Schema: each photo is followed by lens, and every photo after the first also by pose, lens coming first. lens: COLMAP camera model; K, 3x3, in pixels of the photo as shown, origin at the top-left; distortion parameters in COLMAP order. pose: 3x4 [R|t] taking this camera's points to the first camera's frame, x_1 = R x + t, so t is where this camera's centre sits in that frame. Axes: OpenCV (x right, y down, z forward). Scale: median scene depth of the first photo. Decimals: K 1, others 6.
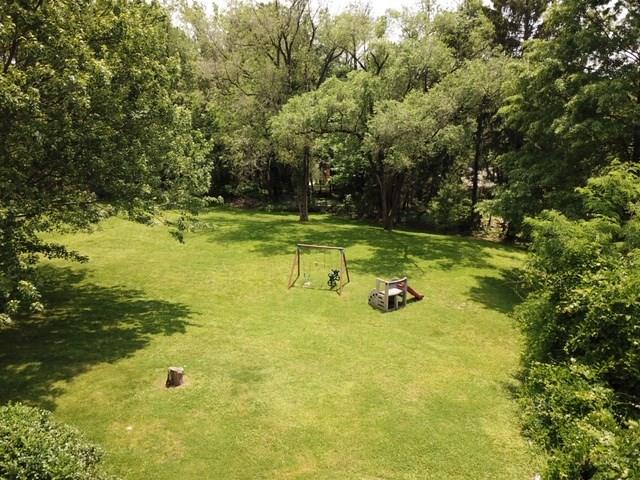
lens RADIAL K [[497.4, 0, 320.0], [0, 497.4, 240.0], [0, 0, 1]] dist [-0.012803, 0.002214]
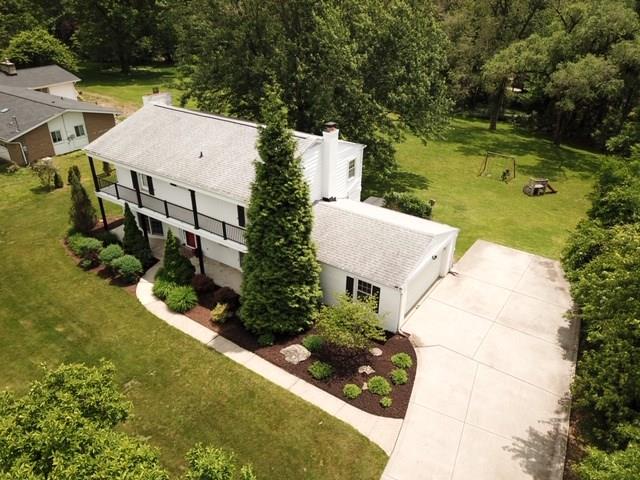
lens RADIAL K [[492.4, 0, 320.0], [0, 492.4, 240.0], [0, 0, 1]] dist [0.009133, 0.002752]
pose [[0.933230, 0.184654, -0.308195, -0.004131], [-0.108757, 0.962761, 0.247514, -0.052233], [0.342422, -0.197469, 0.918560, -0.767455]]
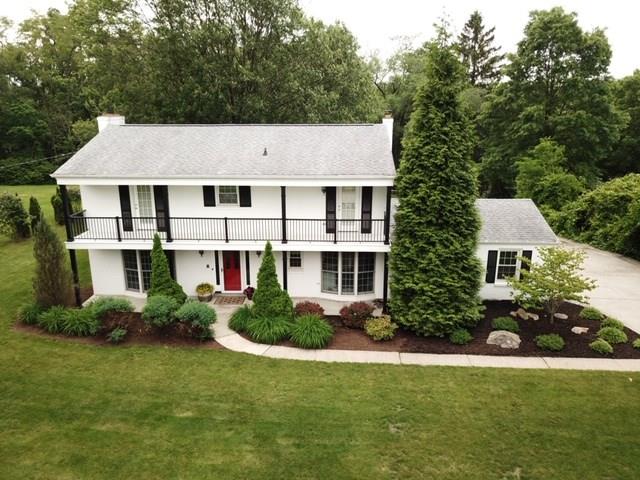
lens RADIAL K [[497.4, 0, 320.0], [0, 497.4, 240.0], [0, 0, 1]] dist [-0.012803, 0.002214]
pose [[0.983496, -0.044621, 0.175339, -0.536573], [0.045198, 0.998978, 0.000705, 0.161287], [-0.175192, 0.007231, 0.984508, -0.689745]]
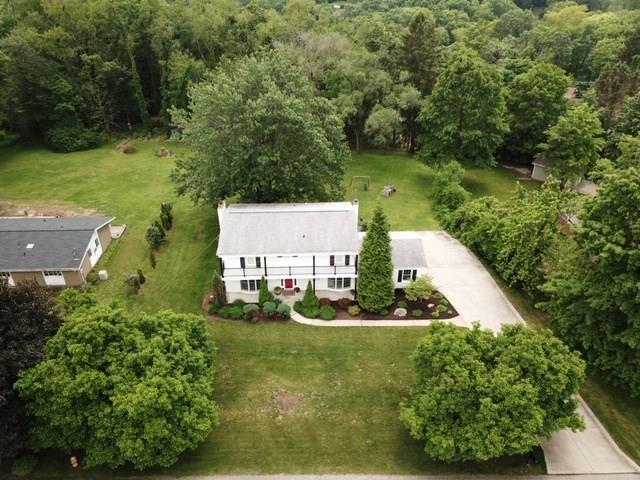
lens RADIAL K [[492.4, 0, 320.0], [0, 492.4, 240.0], [0, 0, 1]] dist [0.009133, 0.002752]
pose [[0.966729, -0.129875, 0.220380, -0.775871], [0.066154, 0.959151, 0.275052, -0.362764], [-0.247100, -0.251321, 0.935831, -1.463896]]
